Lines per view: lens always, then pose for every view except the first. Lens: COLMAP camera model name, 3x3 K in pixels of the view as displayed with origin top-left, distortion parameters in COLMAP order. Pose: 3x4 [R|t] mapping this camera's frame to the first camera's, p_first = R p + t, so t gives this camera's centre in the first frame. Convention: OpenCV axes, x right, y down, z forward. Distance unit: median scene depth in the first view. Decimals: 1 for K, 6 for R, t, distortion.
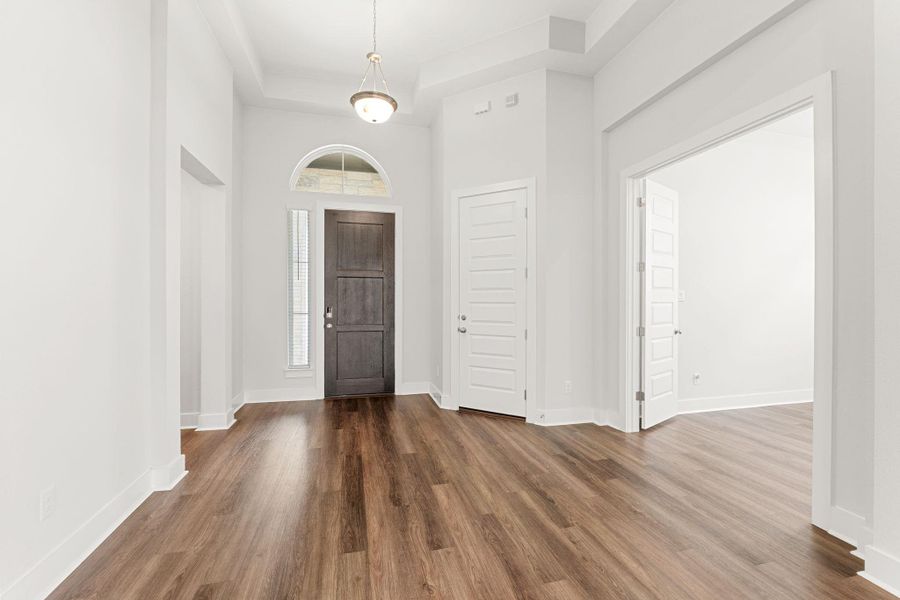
lens RADIAL K [[379.6, 0, 450.0], [0, 379.6, 300.0], [0, 0, 1]] dist [-0.000912, -0.000034]
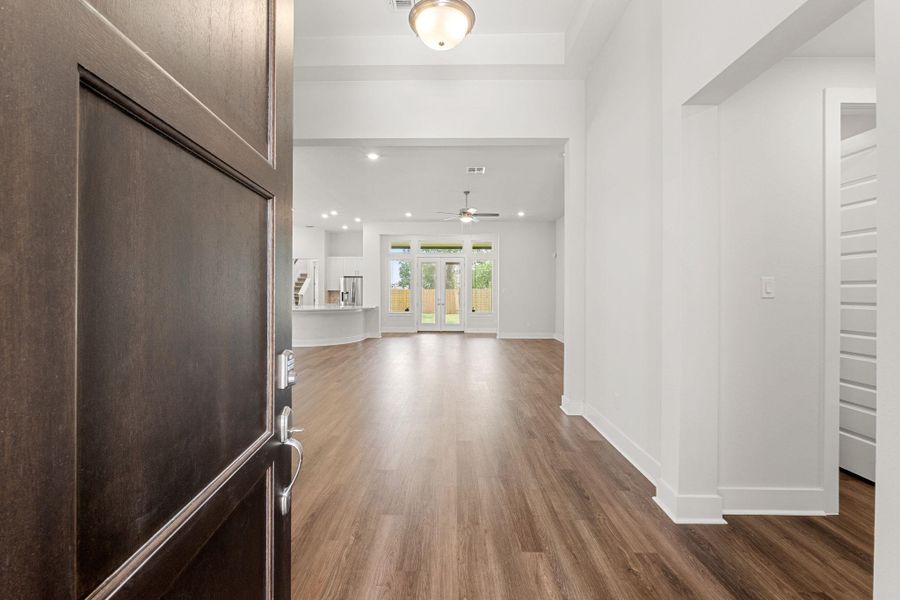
lens RADIAL K [[386.7, 0, 449.1], [0, 386.7, 291.0], [0, 0, 1]] dist [-0.000507, 0.000073]
pose [[-0.963248, -0.005703, 0.268553, -0.465755], [-0.005841, 0.999983, 0.000285, -0.018478], [-0.268550, -0.001294, -0.963265, 1.932379]]
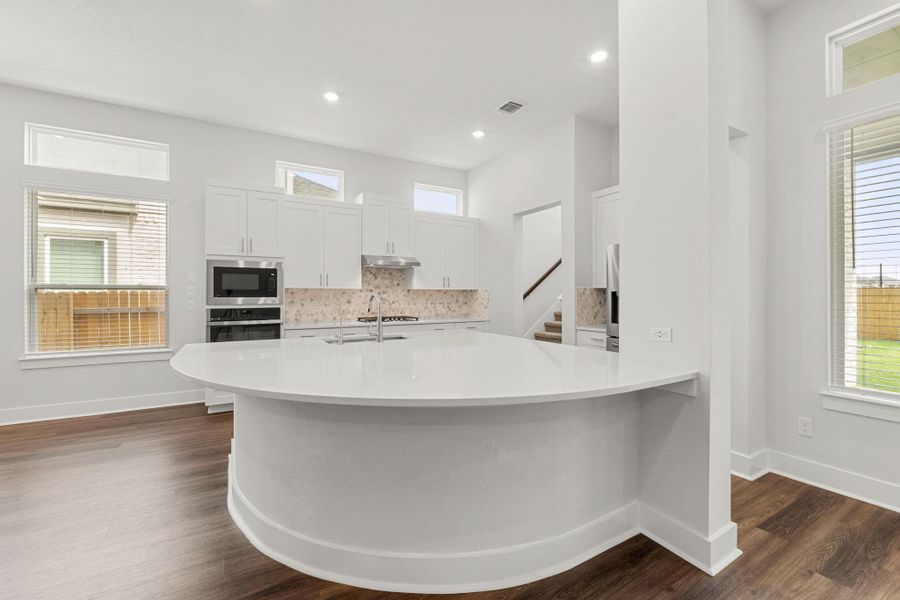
lens RADIAL K [[377.9, 0, 447.0], [0, 377.9, 293.4], [0, 0, 1]] dist [-0.004153, -0.000623]
pose [[-0.264871, -0.000326, 0.964284, 0.846193], [0.000283, 1.000000, 0.000416, 0.006605], [-0.964284, 0.000384, -0.264871, -1.221076]]
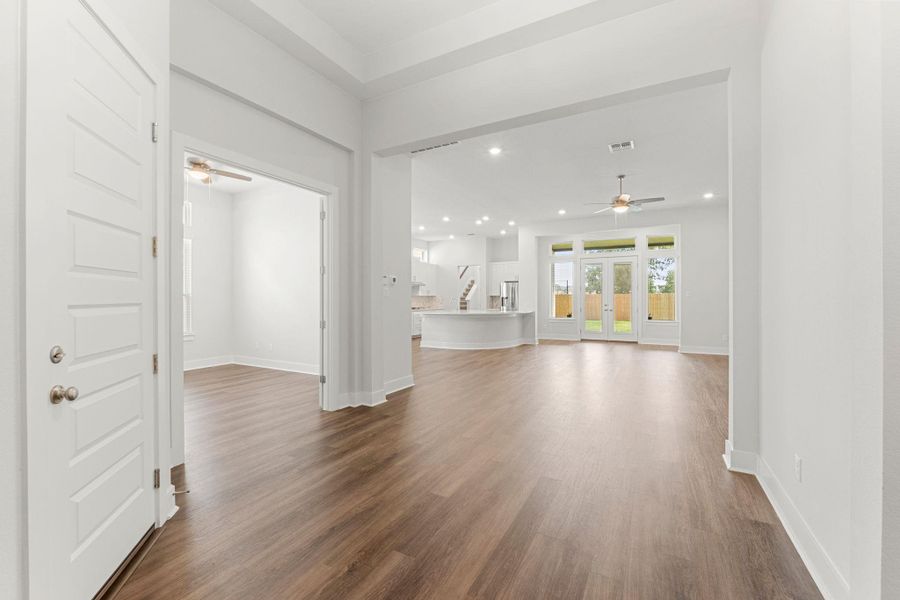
lens RADIAL K [[379.6, 0, 450.0], [0, 379.6, 300.0], [0, 0, 1]] dist [-0.000912, -0.000034]
pose [[-0.731662, -0.005695, 0.681644, -0.655008], [0.000217, 0.999963, 0.008588, -0.001647], [-0.681668, 0.006431, -0.731633, 1.604220]]
